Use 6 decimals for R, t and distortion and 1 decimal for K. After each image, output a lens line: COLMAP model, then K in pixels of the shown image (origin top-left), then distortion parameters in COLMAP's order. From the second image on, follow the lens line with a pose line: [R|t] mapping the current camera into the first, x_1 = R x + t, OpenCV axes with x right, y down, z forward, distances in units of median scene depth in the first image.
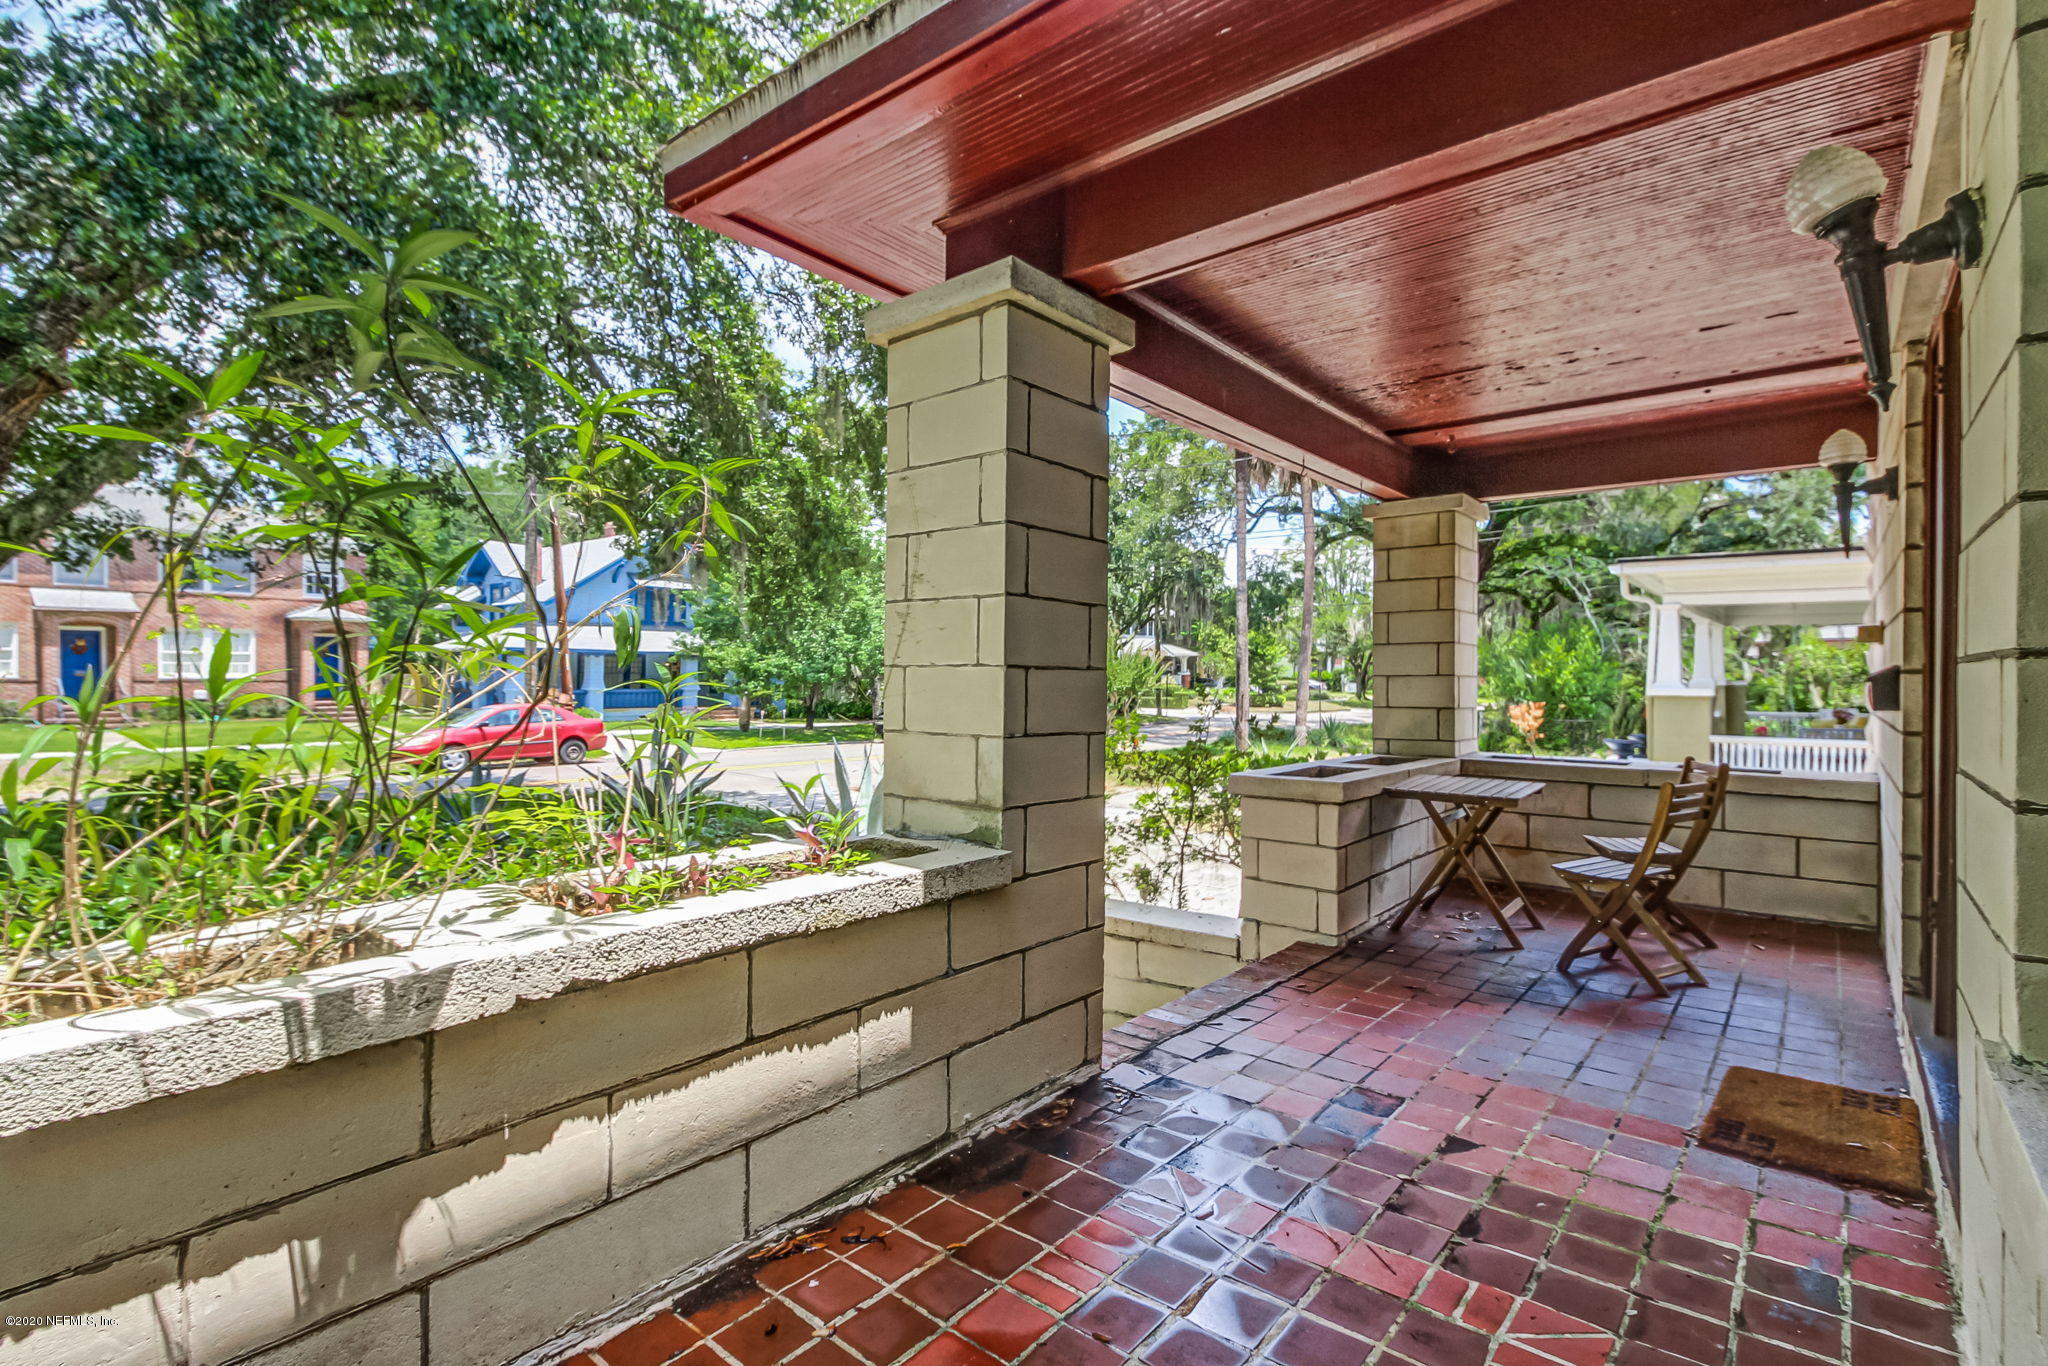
lens RADIAL K [[966.8, 0, 1013.5], [0, 966.8, 686.6], [0, 0, 1]] dist [0.016809, -0.001141]
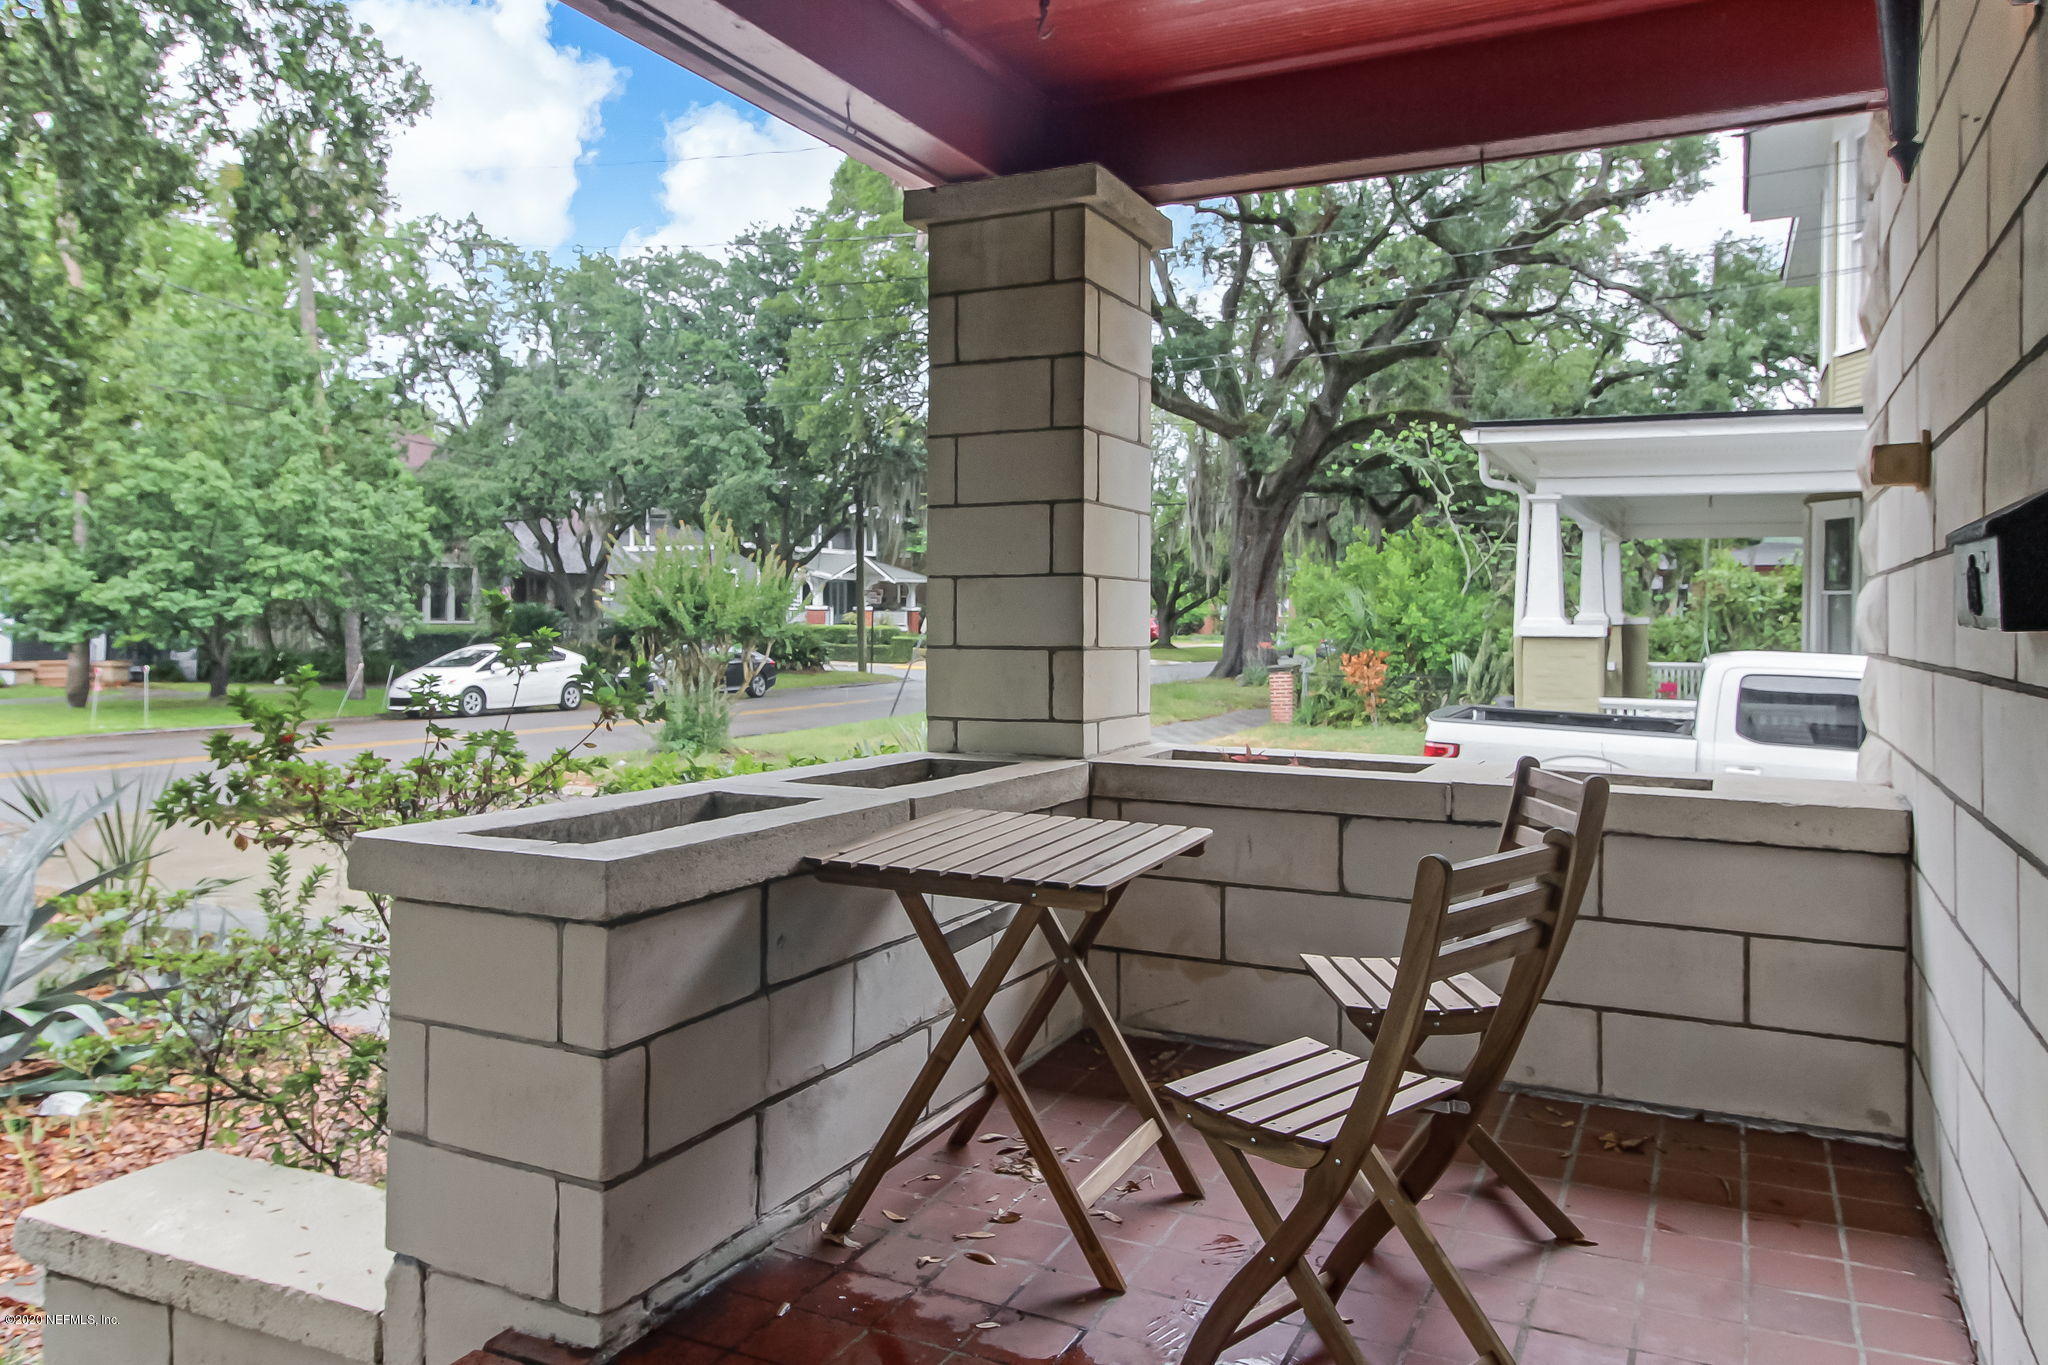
lens RADIAL K [[1451.3, 0, 1022.4], [0, 1451.3, 628.8], [0, 0, 1]] dist [0.039476, -0.001715]
pose [[0.971331, 0.001167, 0.237729, 0.362513], [-0.001057, 0.999999, -0.000590, 0.019286], [-0.237730, 0.000322, 0.971331, 0.481090]]
